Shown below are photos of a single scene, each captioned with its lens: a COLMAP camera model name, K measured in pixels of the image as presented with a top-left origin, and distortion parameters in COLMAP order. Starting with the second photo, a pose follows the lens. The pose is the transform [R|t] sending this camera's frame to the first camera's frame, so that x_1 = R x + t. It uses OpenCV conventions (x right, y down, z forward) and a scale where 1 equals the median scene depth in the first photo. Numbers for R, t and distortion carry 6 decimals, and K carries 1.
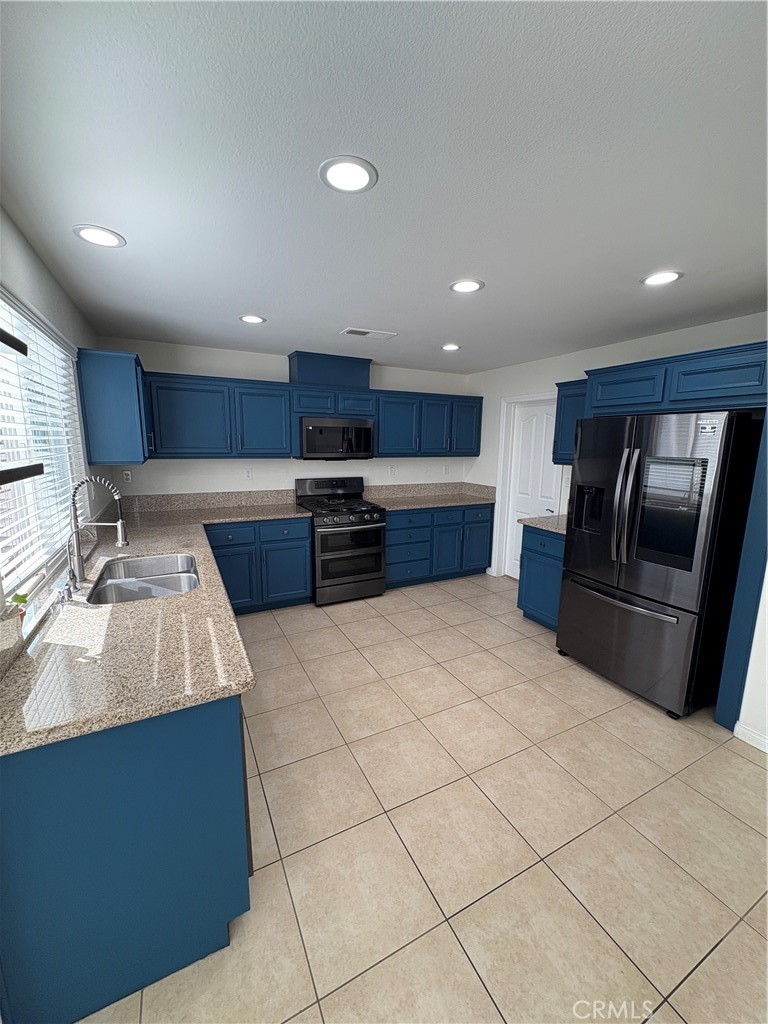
lens RADIAL K [[408.4, 0, 383.5], [0, 408.4, 509.6], [0, 0, 1]] dist [-0.000628, 0.000342]
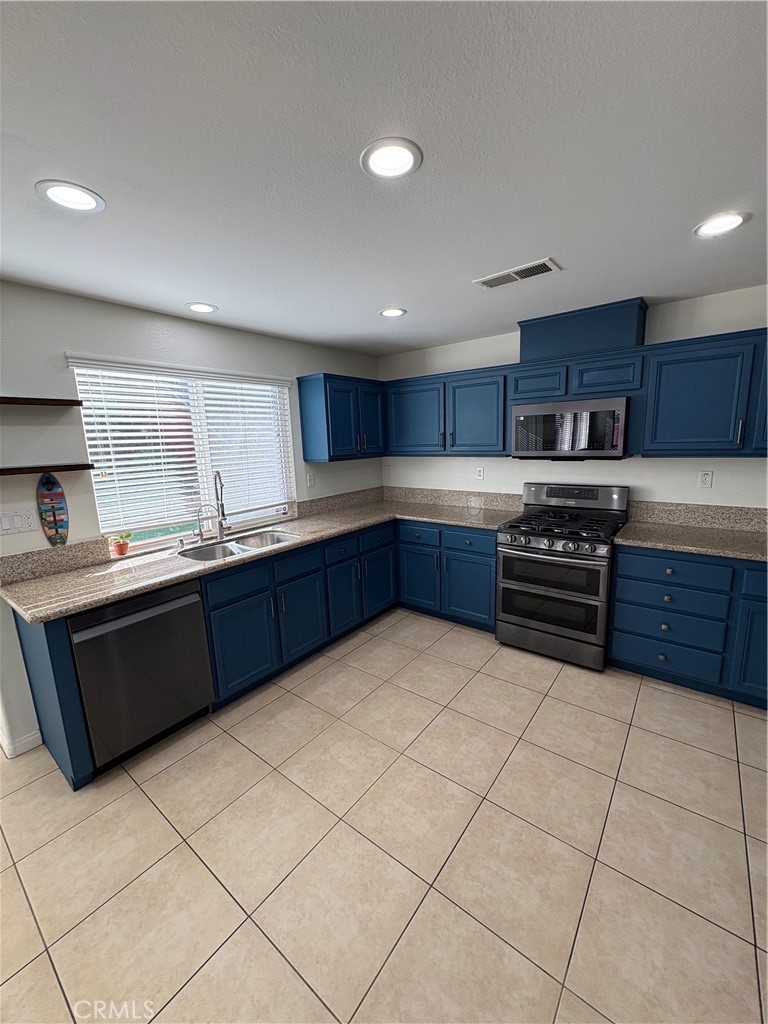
lens RADIAL K [[408.4, 0, 387.7], [0, 408.4, 511.8], [0, 0, 1]] dist [-0.000628, 0.000342]
pose [[0.421615, 0.136458, -0.896449, 0.440247], [-0.112729, 0.988830, 0.097502, -0.072105], [0.899741, 0.059947, 0.432288, 0.451705]]
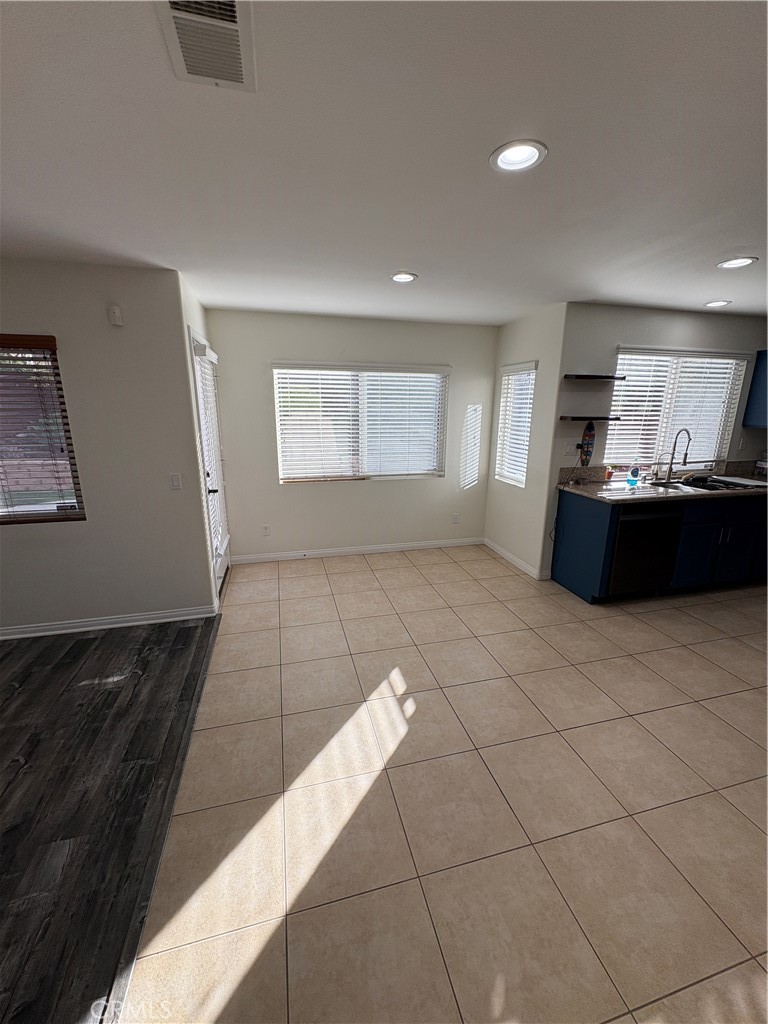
lens RADIAL K [[408.4, 0, 379.1], [0, 408.4, 514.8], [0, 0, 1]] dist [-0.000628, 0.000342]
pose [[-0.221663, 0.231098, -0.947343, 0.763228], [-0.170076, 0.947458, 0.270921, 0.013876], [0.960177, 0.221174, -0.170712, 0.018207]]
